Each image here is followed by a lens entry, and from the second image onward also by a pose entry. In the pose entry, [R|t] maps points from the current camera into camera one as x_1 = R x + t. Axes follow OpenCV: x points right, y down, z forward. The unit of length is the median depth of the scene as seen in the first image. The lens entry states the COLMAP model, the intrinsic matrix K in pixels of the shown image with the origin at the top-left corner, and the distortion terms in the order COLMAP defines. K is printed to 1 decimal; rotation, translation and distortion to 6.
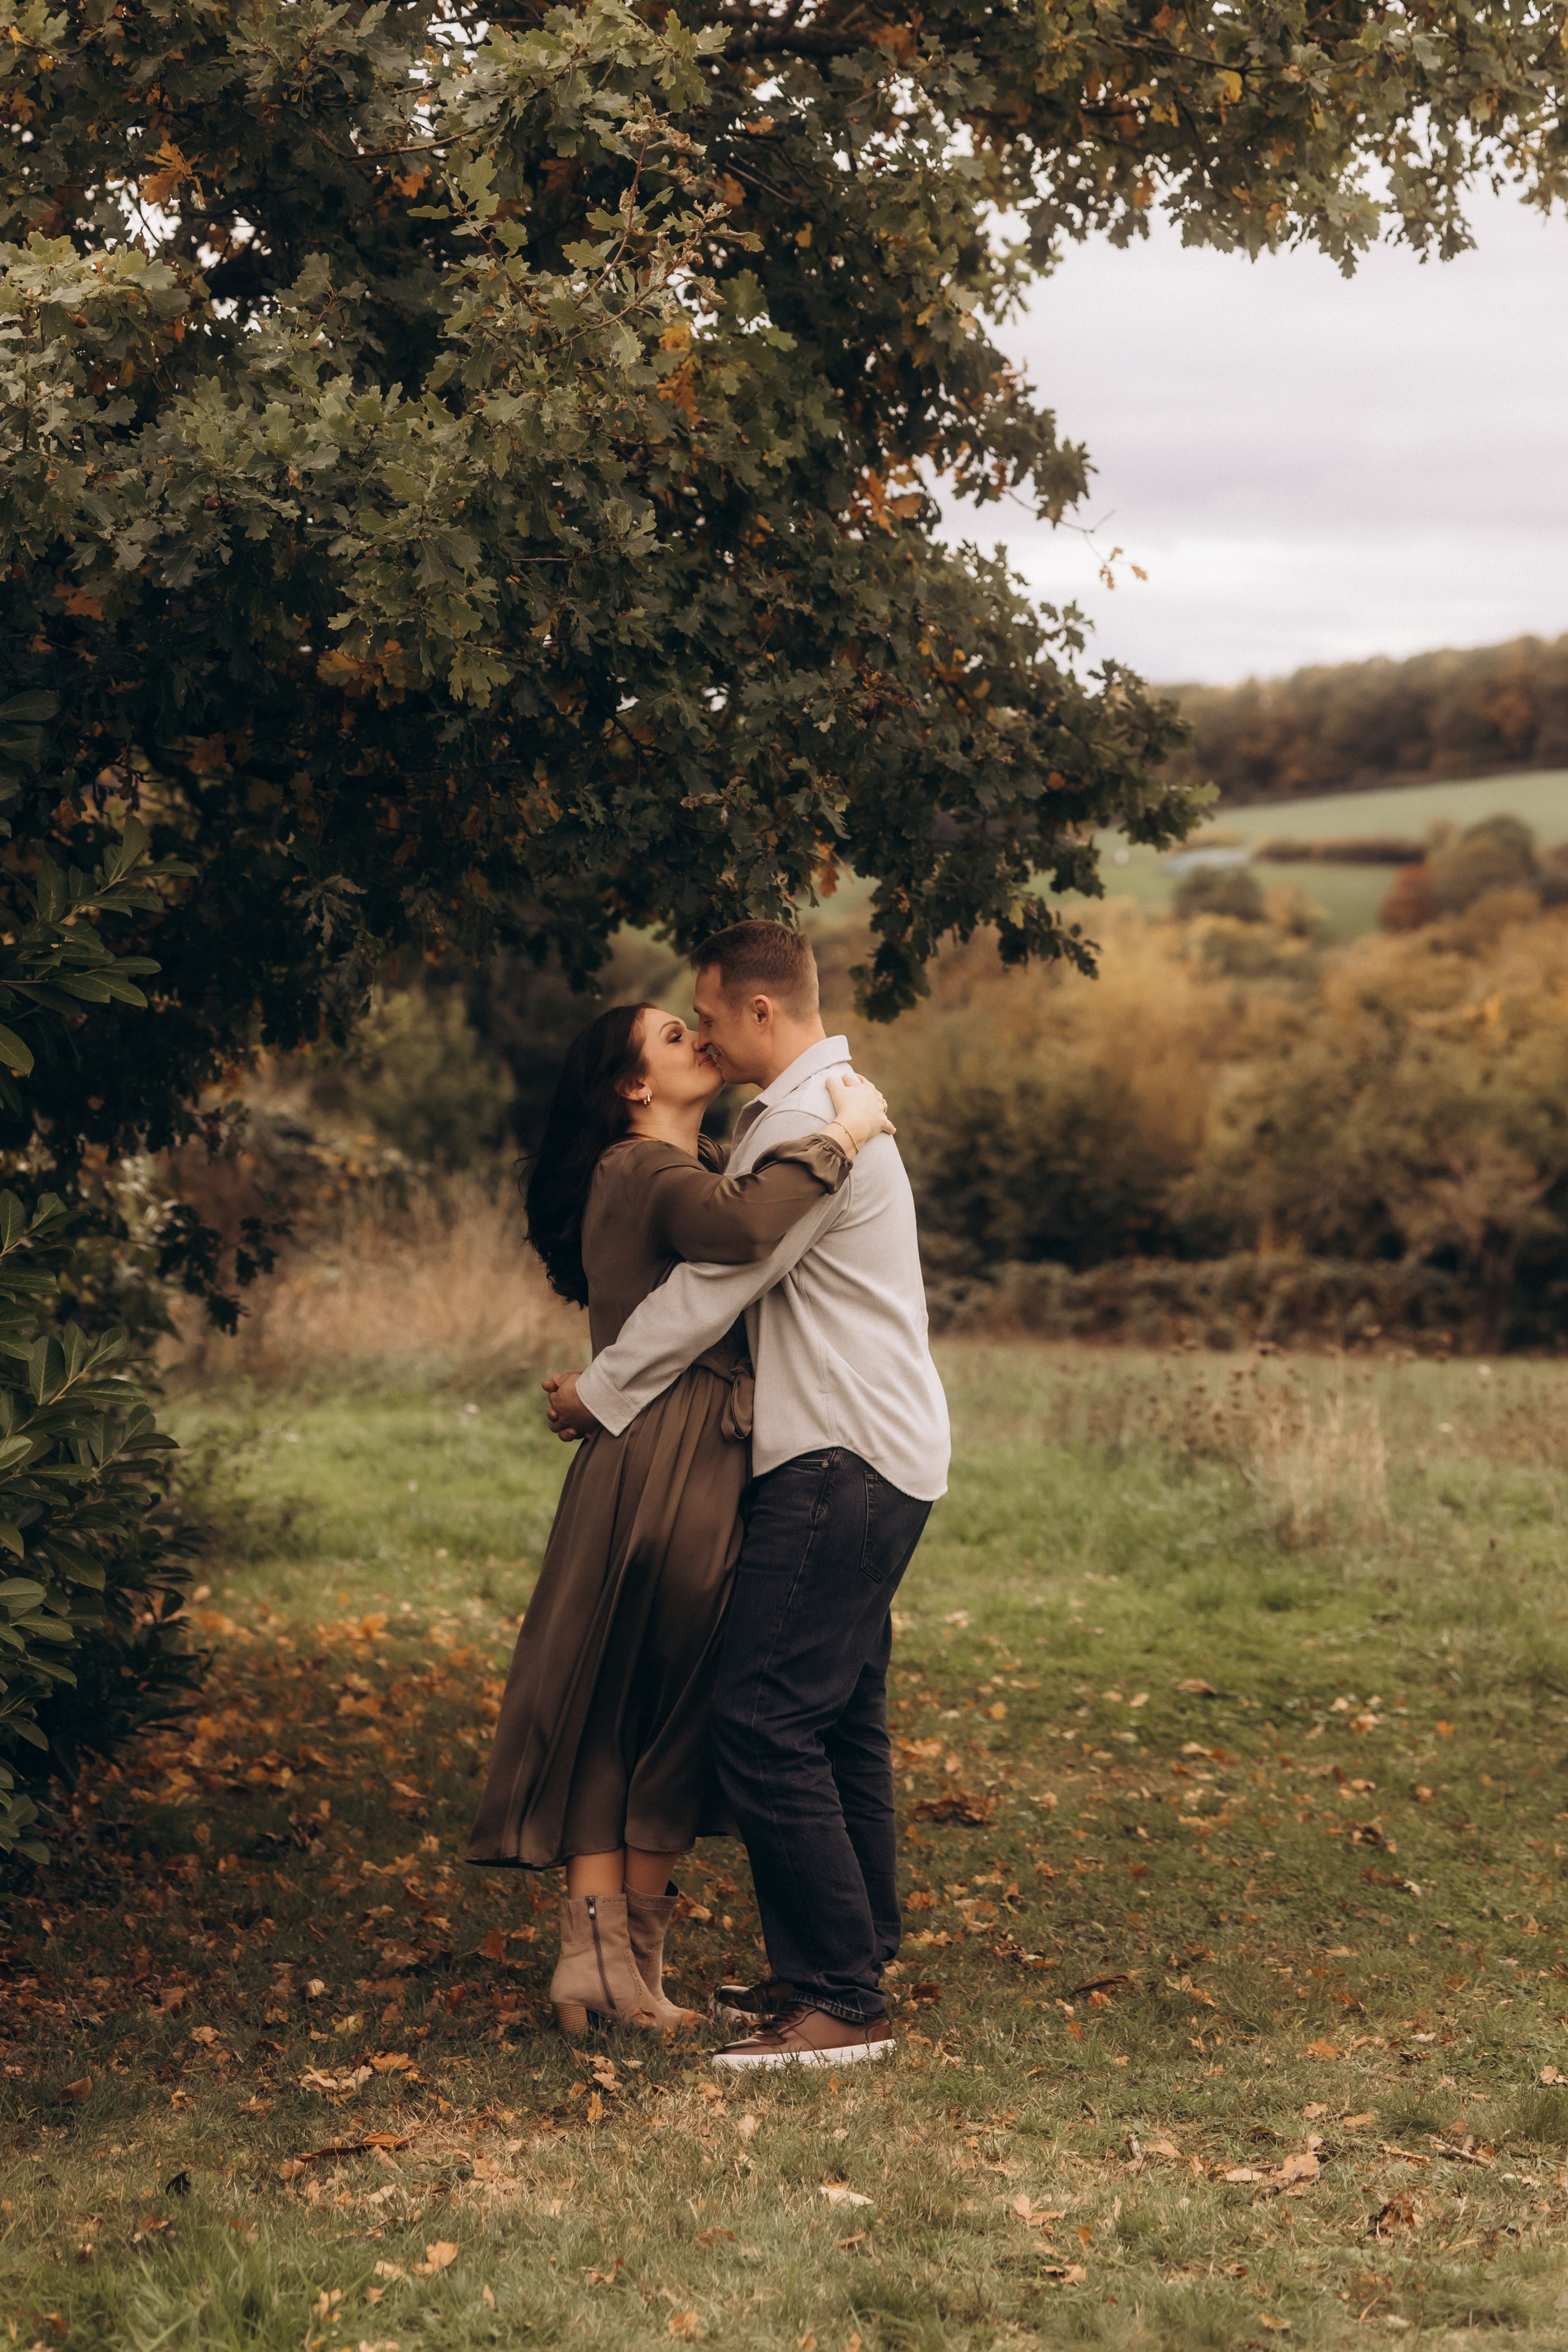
lens RADIAL K [[5051.8, 0, 747.7], [0, 5051.8, 1078.8], [0, 0, 1]] dist [0.645457, 0.000000]
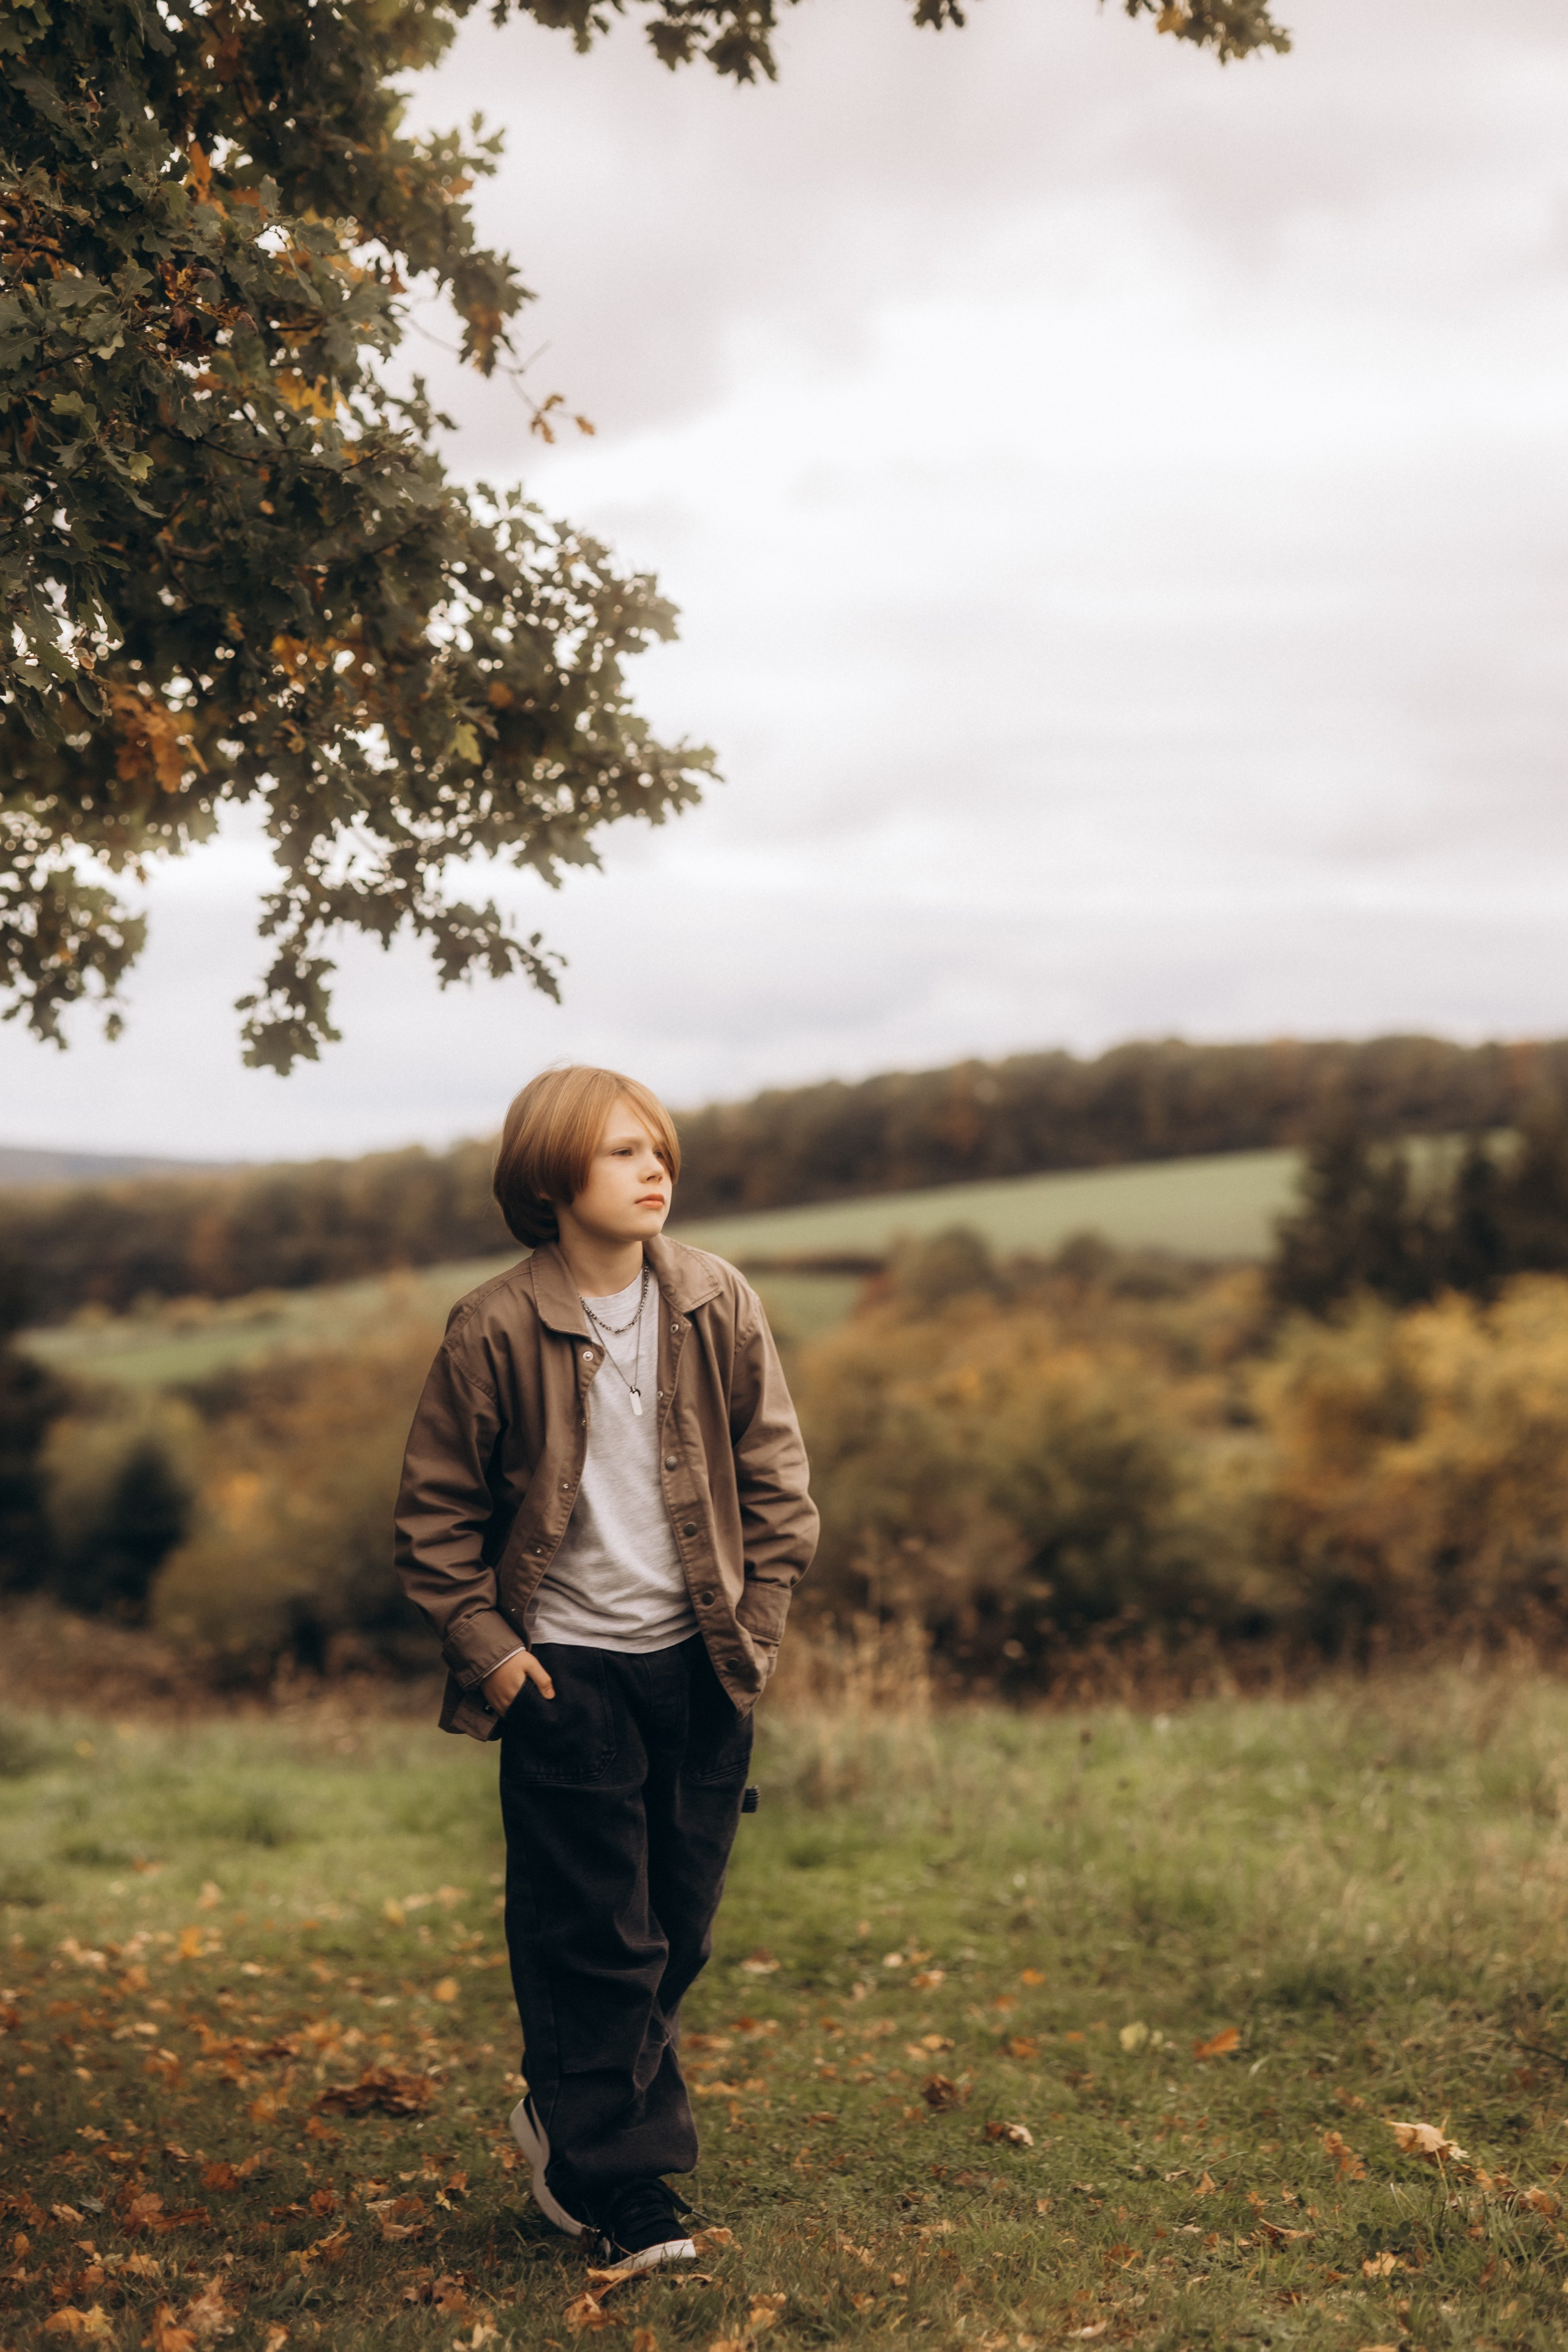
lens RADIAL K [[5051.8, 0, 775.5], [0, 5051.8, 1212.8], [0, 0, 1]] dist [0.645457, 0.000000]
pose [[0.993612, -0.026037, 0.109807, 0.016391], [0.032487, 0.997825, -0.057362, 0.053362], [-0.108074, 0.060563, 0.992296, 0.236256]]
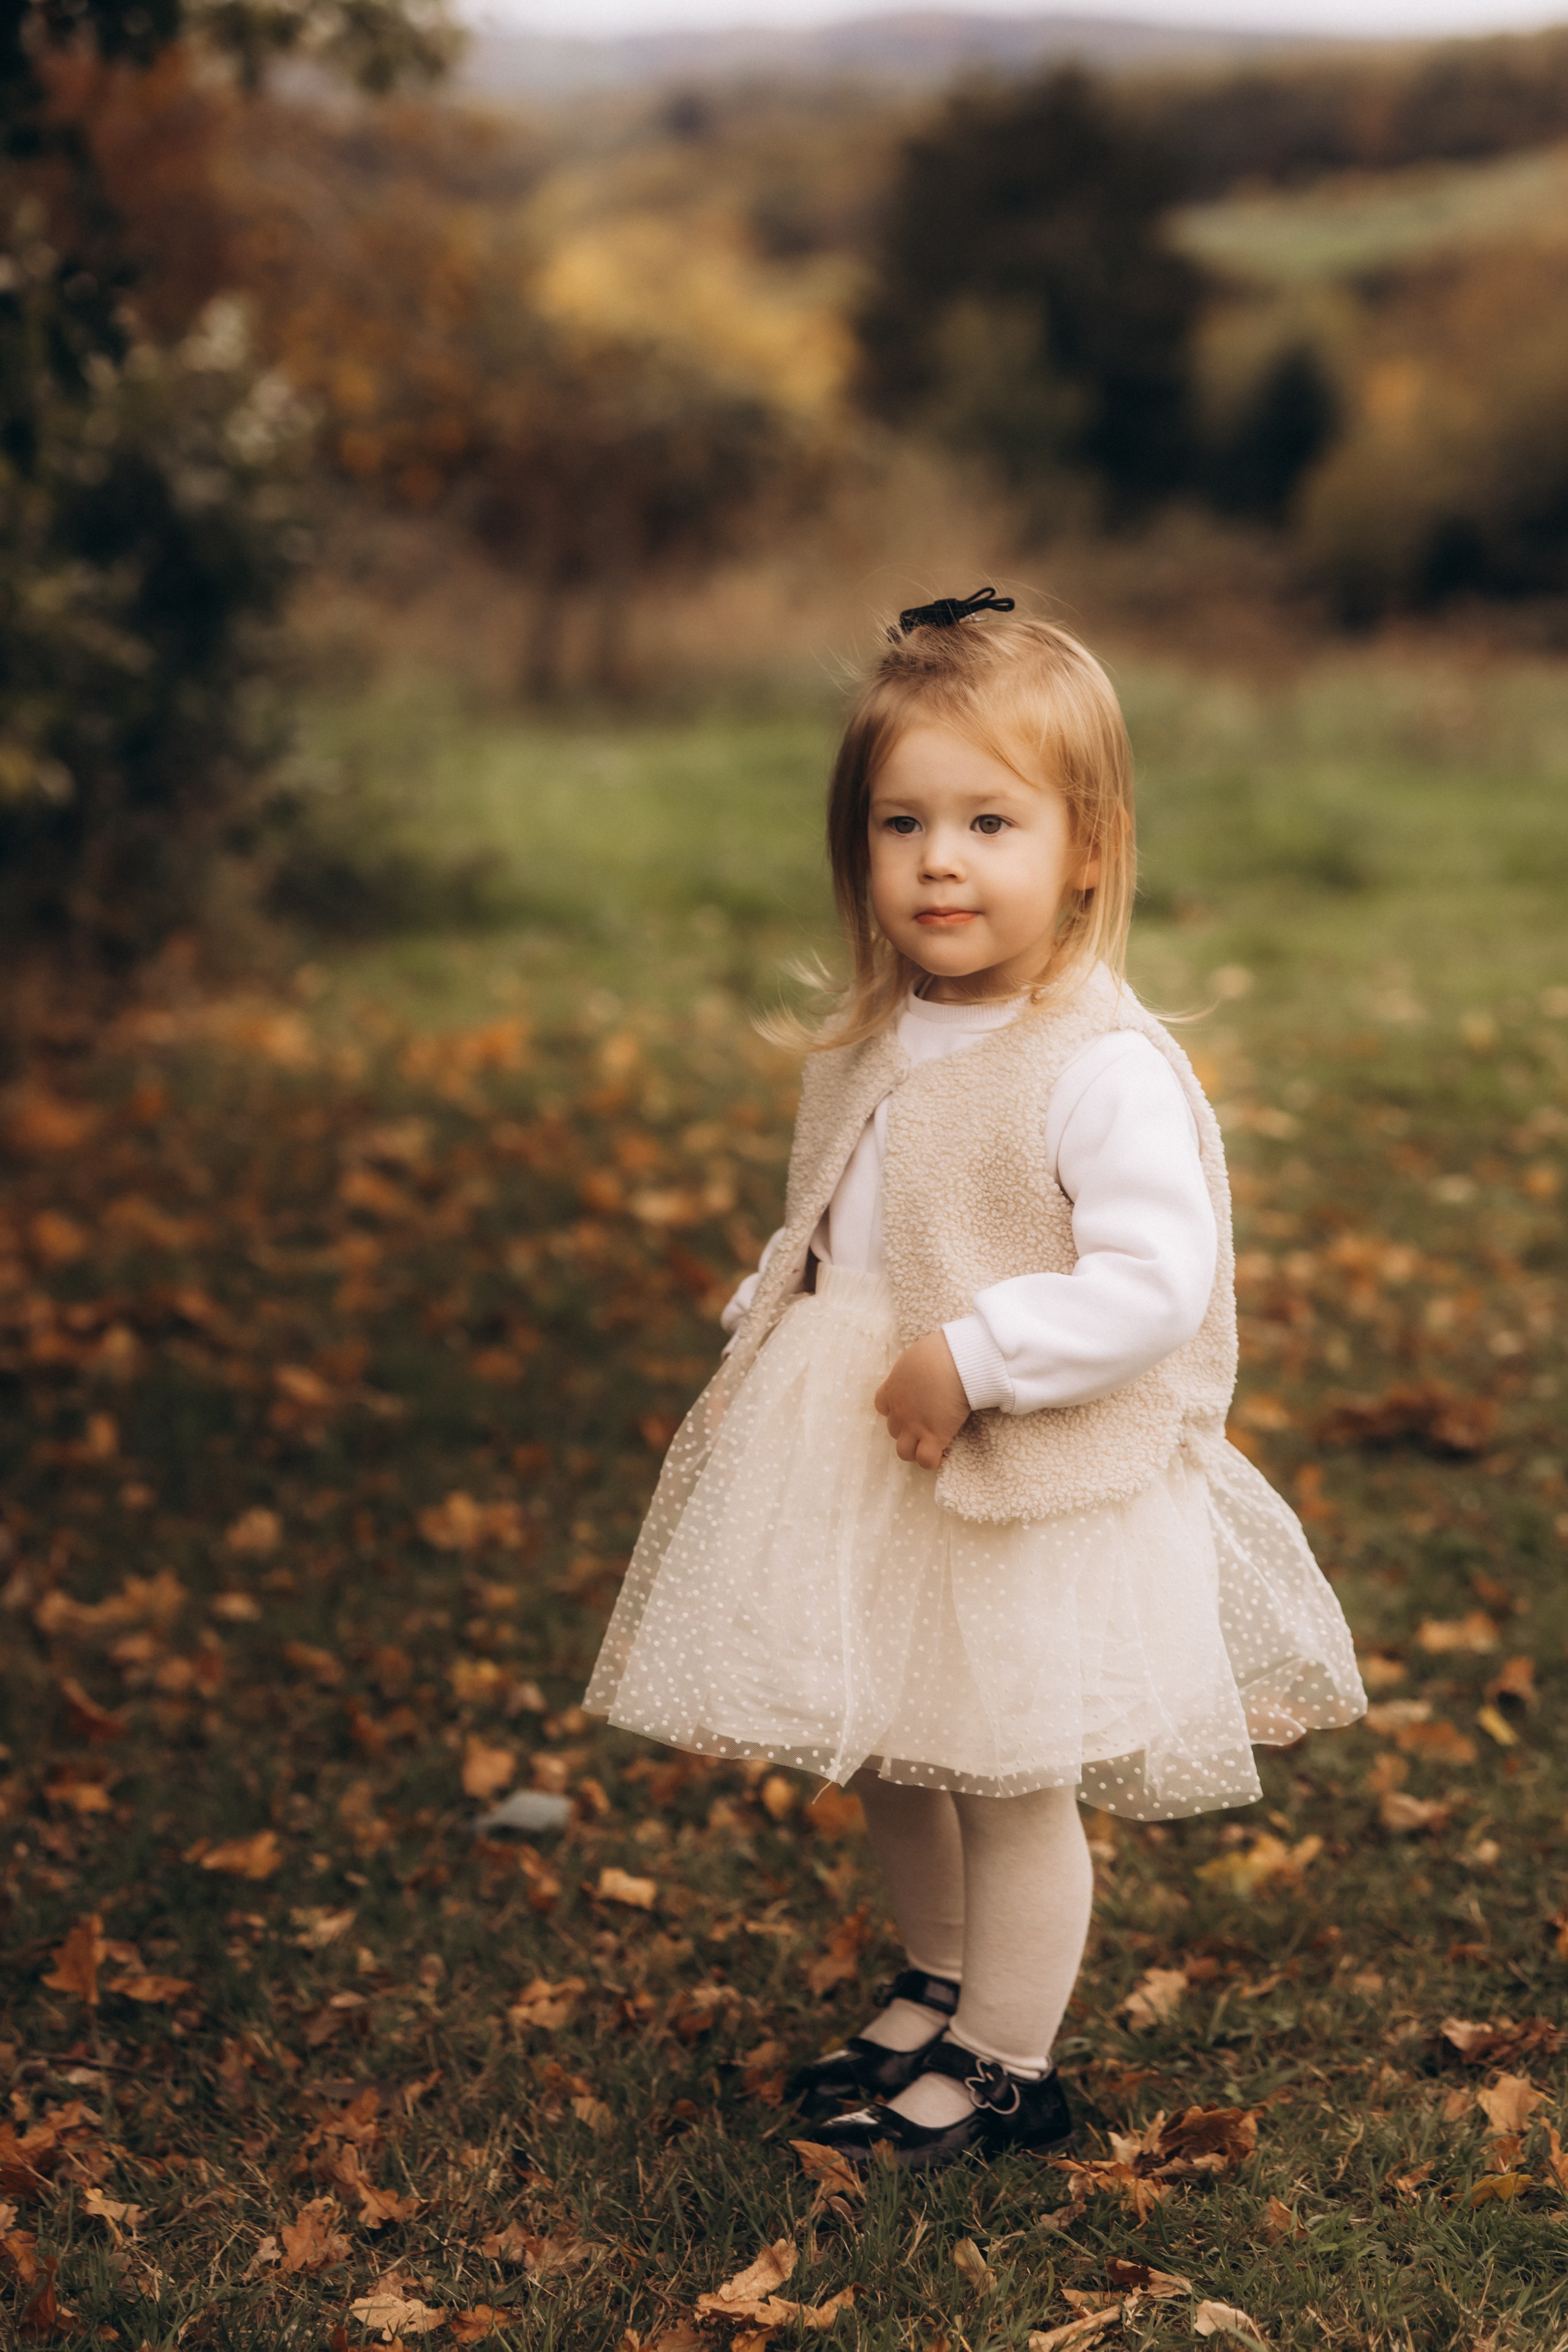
lens RADIAL K [[5051.8, 0, 760.9], [0, 5051.8, 1176.9], [0, 0, 1]] dist [0.645457, 0.000000]
pose [[0.992374, -0.018231, -0.121910, 0.031886], [0.035480, 0.989394, 0.140854, 0.042331], [0.118049, -0.144105, 0.982496, 0.438370]]
